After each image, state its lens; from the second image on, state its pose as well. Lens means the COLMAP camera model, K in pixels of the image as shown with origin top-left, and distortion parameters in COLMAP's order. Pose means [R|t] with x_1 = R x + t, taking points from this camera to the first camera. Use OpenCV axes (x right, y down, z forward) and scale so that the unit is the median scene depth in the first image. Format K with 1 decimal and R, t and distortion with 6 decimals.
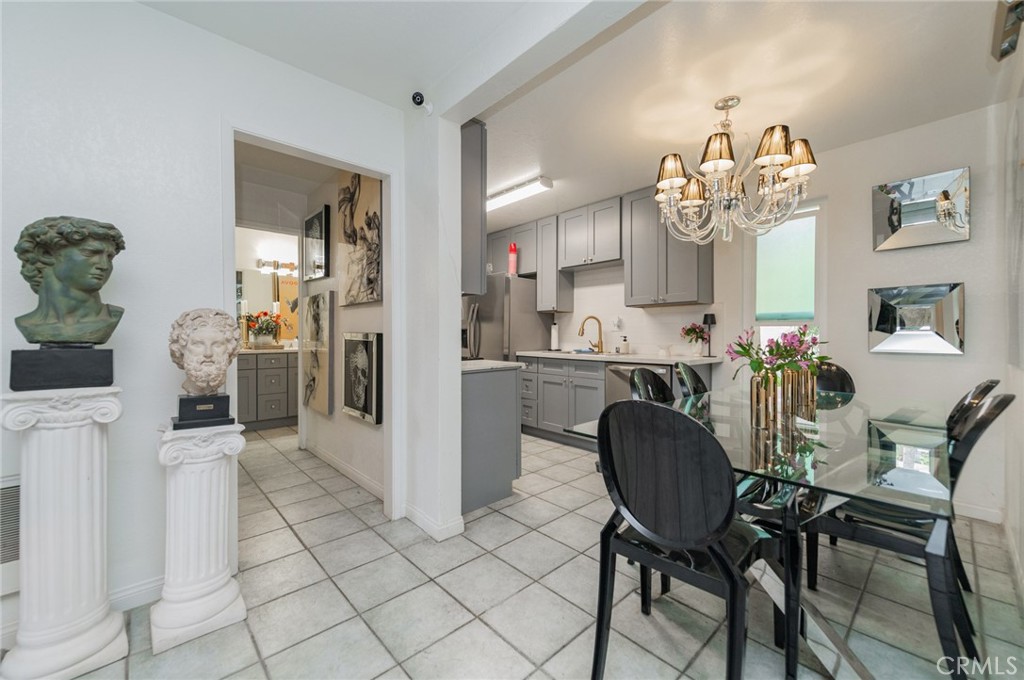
lens RADIAL K [[402.2, 0, 516.9], [0, 402.2, 339.3], [0, 0, 1]] dist [0.012272, -0.003783]
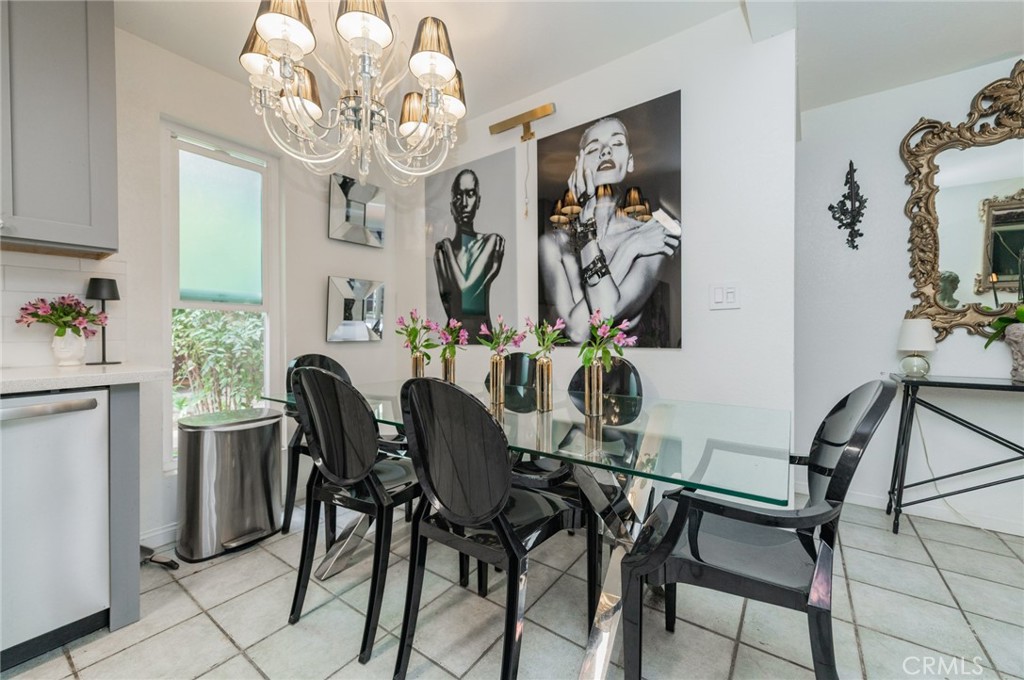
lens RADIAL K [[407.1, 0, 502.8], [0, 407.1, 336.5], [0, 0, 1]] dist [0.010505, -0.000302]
pose [[-0.187329, -0.005908, 0.982279, -0.102024], [0.012457, 0.999887, 0.008389, 0.009485], [-0.982218, 0.013807, -0.187235, 0.489163]]
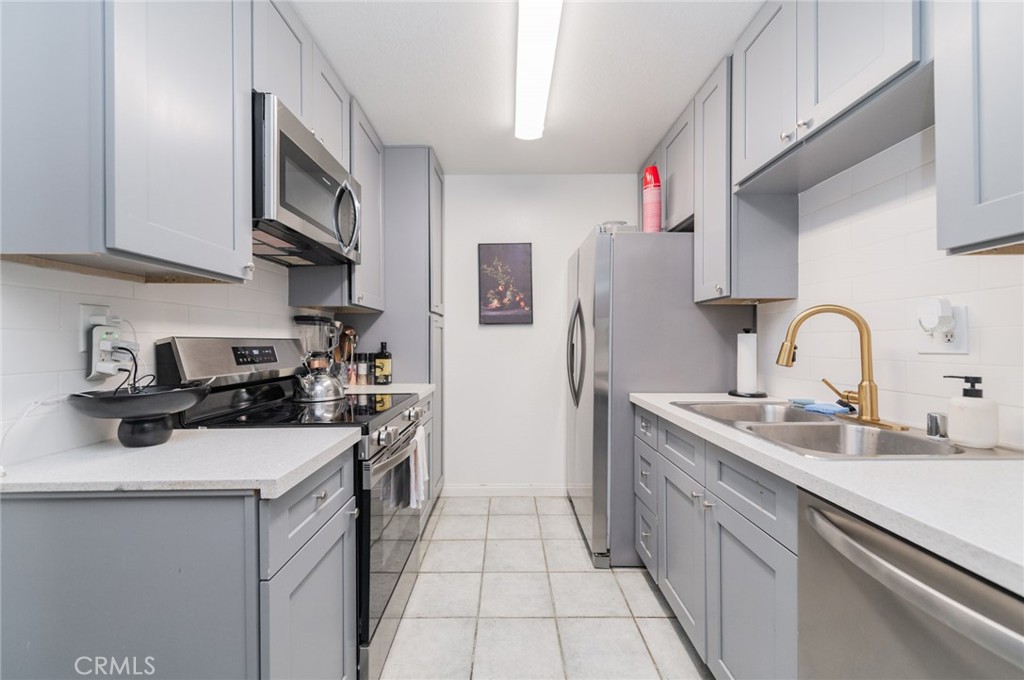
lens RADIAL K [[402.2, 0, 516.9], [0, 402.2, 339.3], [0, 0, 1]] dist [0.012272, -0.003783]
pose [[0.744754, -0.006109, -0.667312, 0.213518], [-0.006730, 0.999838, -0.016664, -0.022885], [0.667306, 0.016902, 0.744592, 0.588116]]
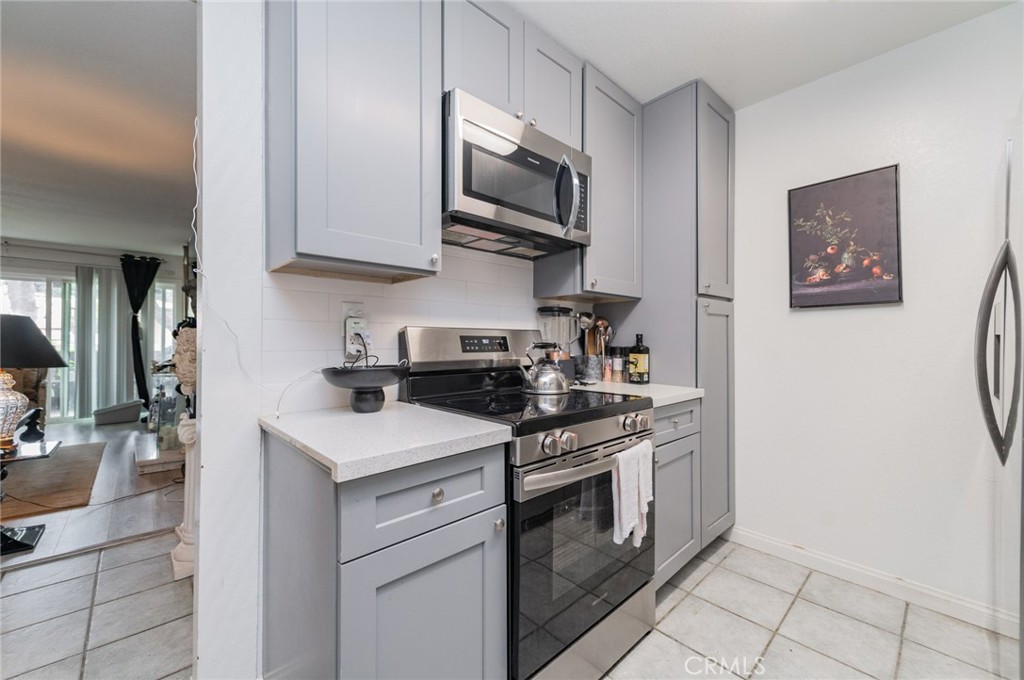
lens RADIAL K [[407.1, 0, 502.8], [0, 407.1, 336.5], [0, 0, 1]] dist [0.010505, -0.000302]
pose [[-0.011900, -0.011451, -0.999864, 0.189132], [-0.014386, 0.999833, -0.011279, -0.016499], [0.999826, 0.014249, -0.012063, 0.721972]]
